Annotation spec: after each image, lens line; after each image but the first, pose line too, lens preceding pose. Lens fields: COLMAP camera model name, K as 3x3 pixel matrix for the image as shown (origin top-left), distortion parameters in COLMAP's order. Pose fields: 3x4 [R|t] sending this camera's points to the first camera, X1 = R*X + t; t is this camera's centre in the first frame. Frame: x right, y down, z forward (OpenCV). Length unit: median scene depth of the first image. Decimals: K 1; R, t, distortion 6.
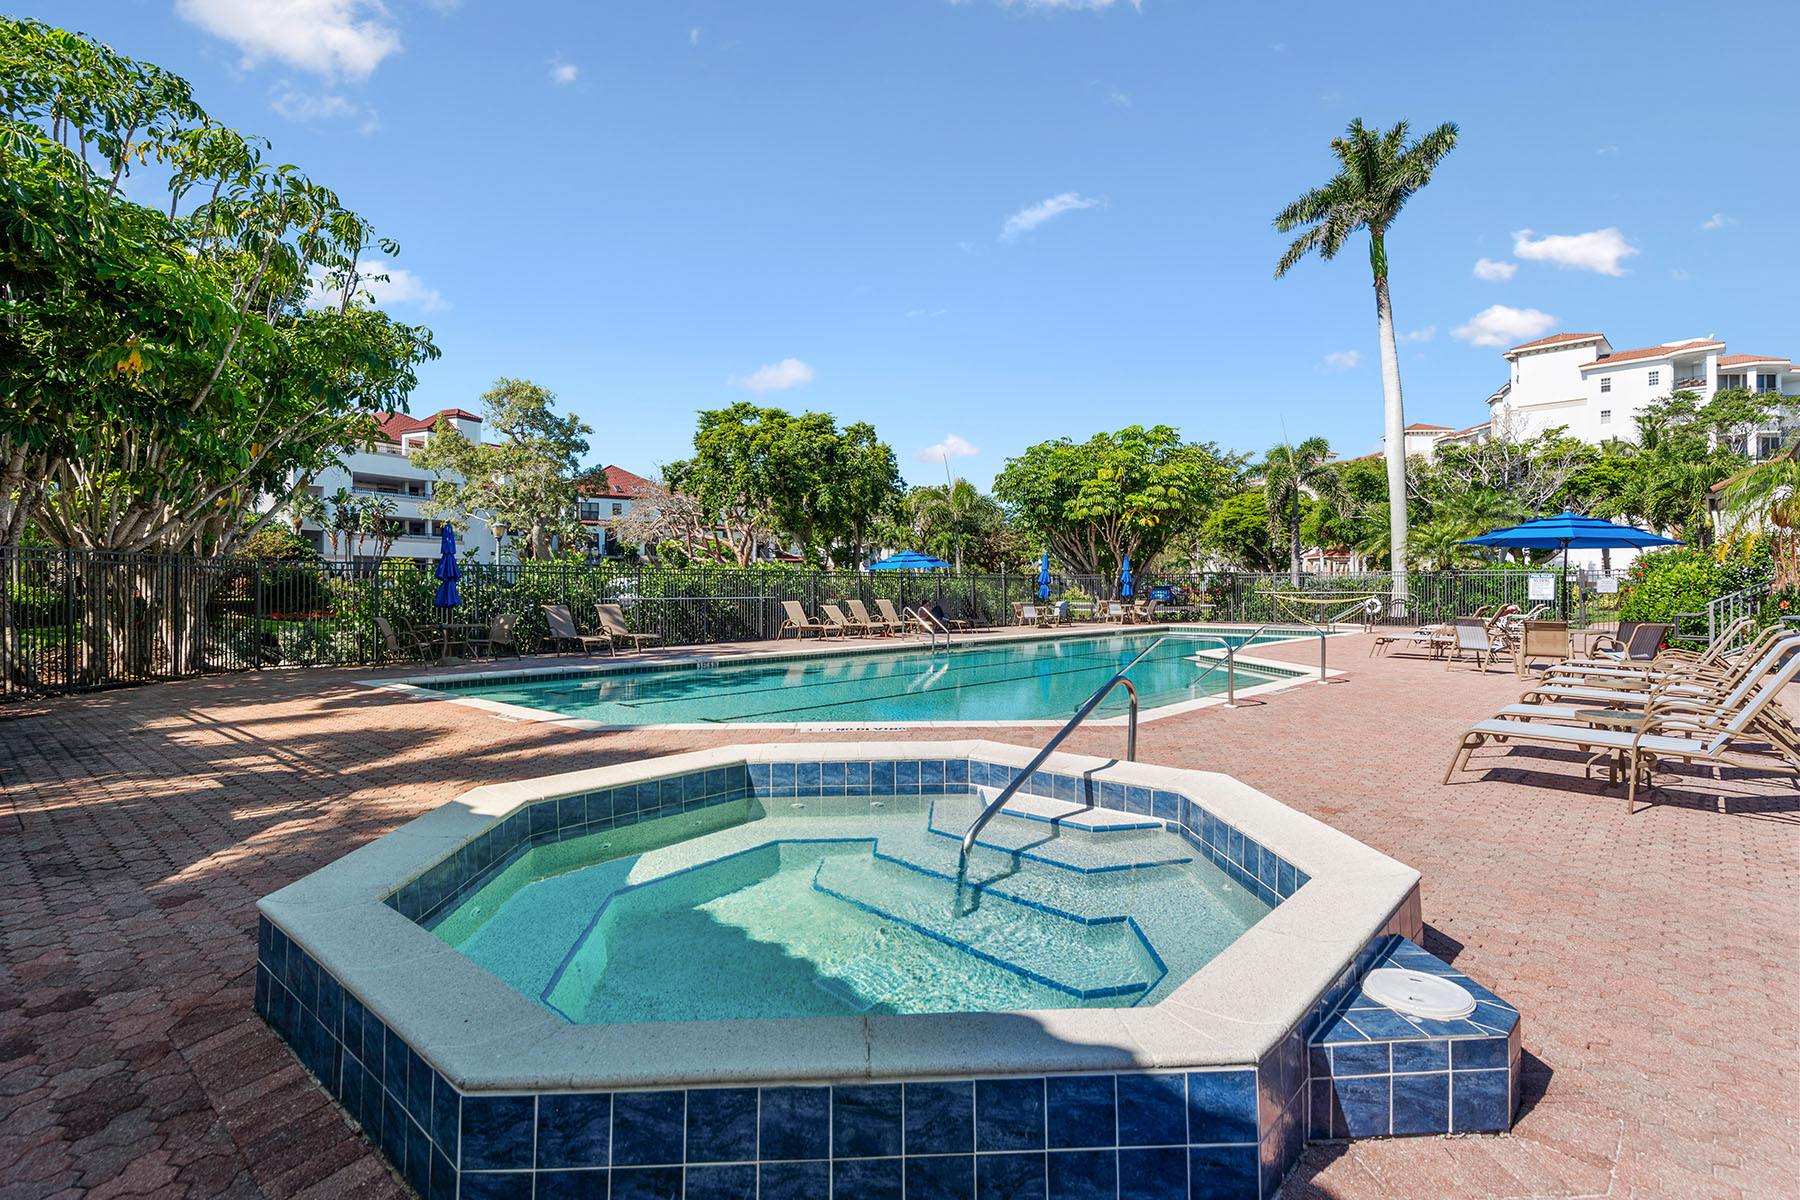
lens RADIAL K [[873.3, 0, 900.0], [0, 873.3, 600.0], [0, 0, 1]] dist [-0.001598, -0.000007]
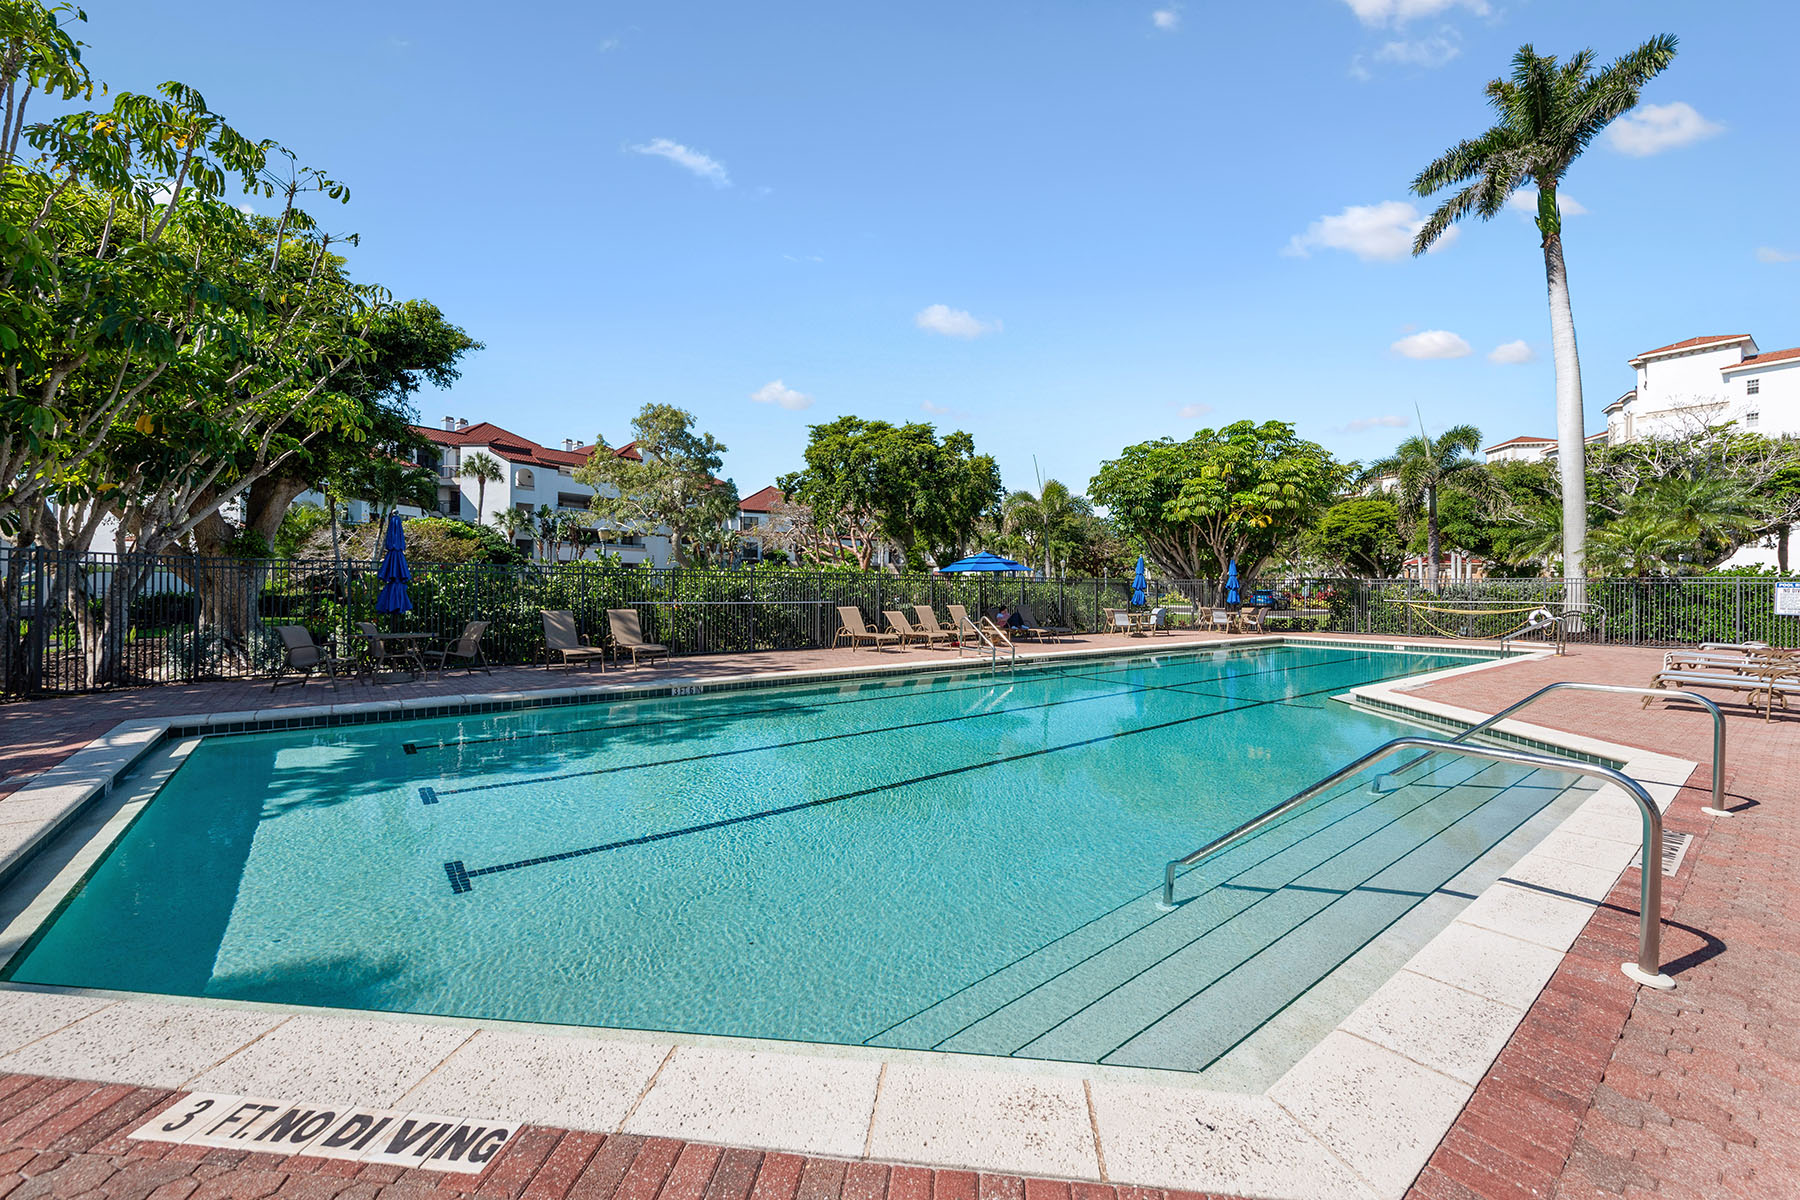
lens RADIAL K [[709.2, 0, 900.0], [0, 709.2, 600.0], [0, 0, 1]] dist [-0.002906, -0.000487]
pose [[0.985151, 0.011301, -0.171316, 0.038166], [-0.010947, 0.999936, 0.003012, -0.005835], [0.171339, -0.001092, 0.985211, 0.186531]]
